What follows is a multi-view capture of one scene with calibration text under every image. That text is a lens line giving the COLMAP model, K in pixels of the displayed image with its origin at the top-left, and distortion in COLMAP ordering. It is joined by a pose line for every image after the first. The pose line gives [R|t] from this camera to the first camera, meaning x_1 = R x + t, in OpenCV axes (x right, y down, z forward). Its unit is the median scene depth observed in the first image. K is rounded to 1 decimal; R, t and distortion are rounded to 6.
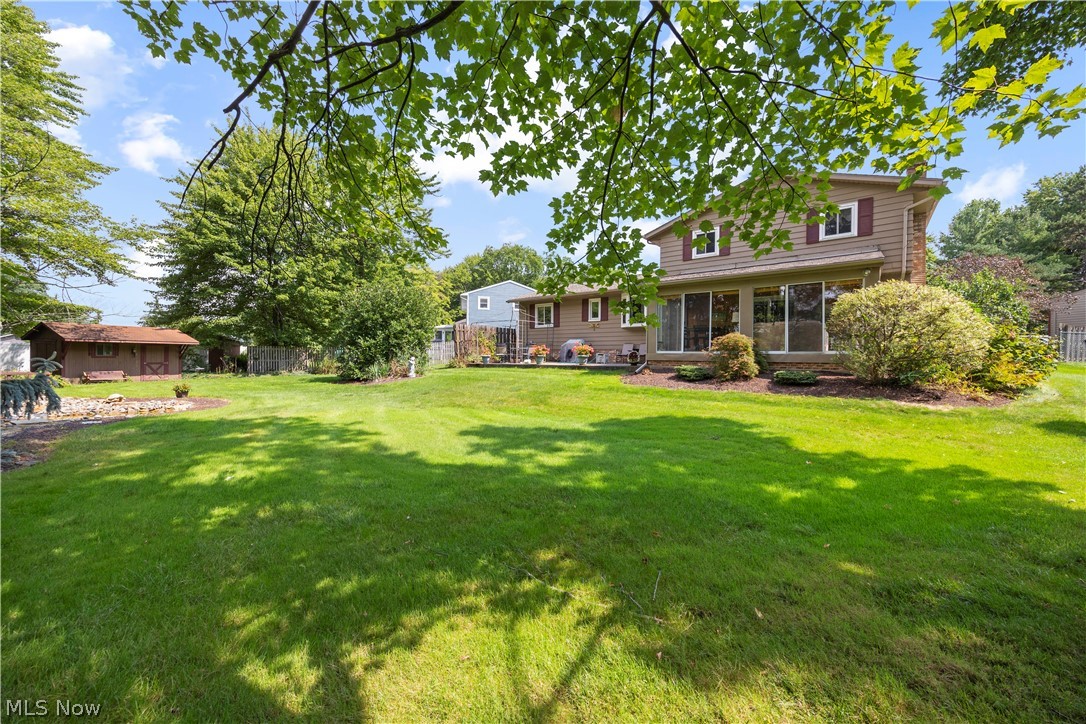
lens RADIAL K [[413.1, 0, 544.2], [0, 413.1, 361.4], [0, 0, 1]] dist [-0.000975, -0.000086]
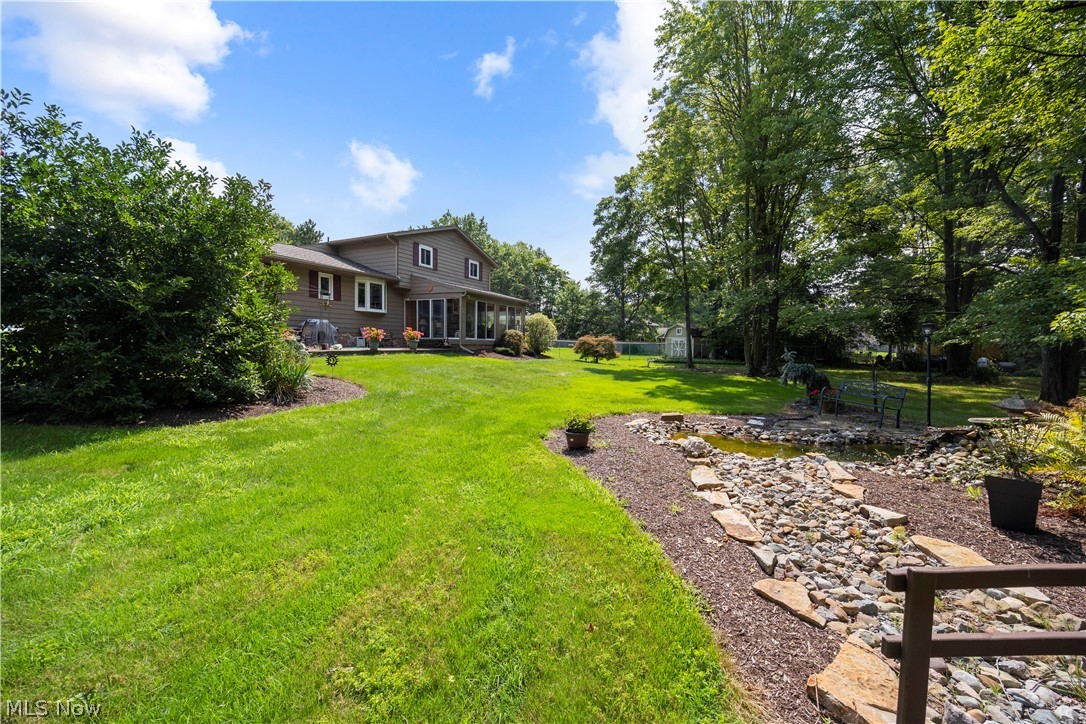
lens RADIAL K [[413.1, 0, 546.3], [0, 413.1, 362.9], [0, 0, 1]] dist [-0.000975, -0.000086]
pose [[-0.208046, -0.060534, 0.976244, -1.056787], [-0.006862, 0.998149, 0.060430, -0.023893], [-0.978095, 0.005873, -0.208076, 0.914670]]
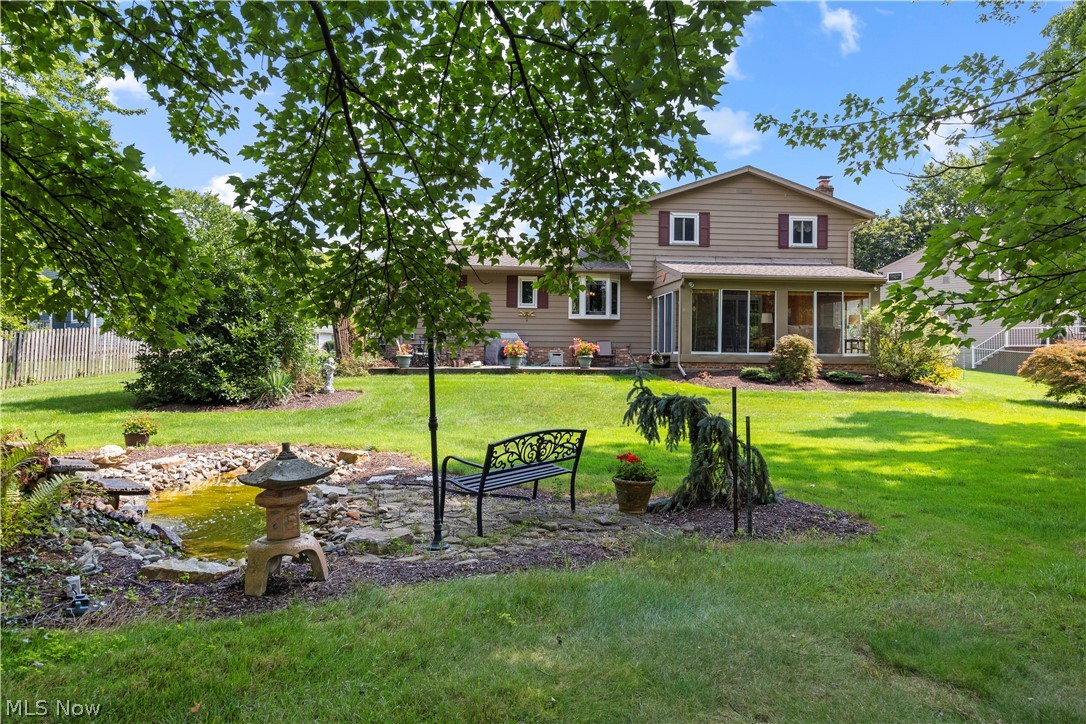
lens RADIAL K [[706.8, 0, 543.6], [0, 706.8, 365.6], [0, 0, 1]] dist [-0.001813, -0.000464]
pose [[0.731993, -0.006607, 0.681281, -0.875653], [0.004735, 0.999978, 0.004610, -0.003219], [-0.681296, -0.000148, 0.732008, 0.102530]]
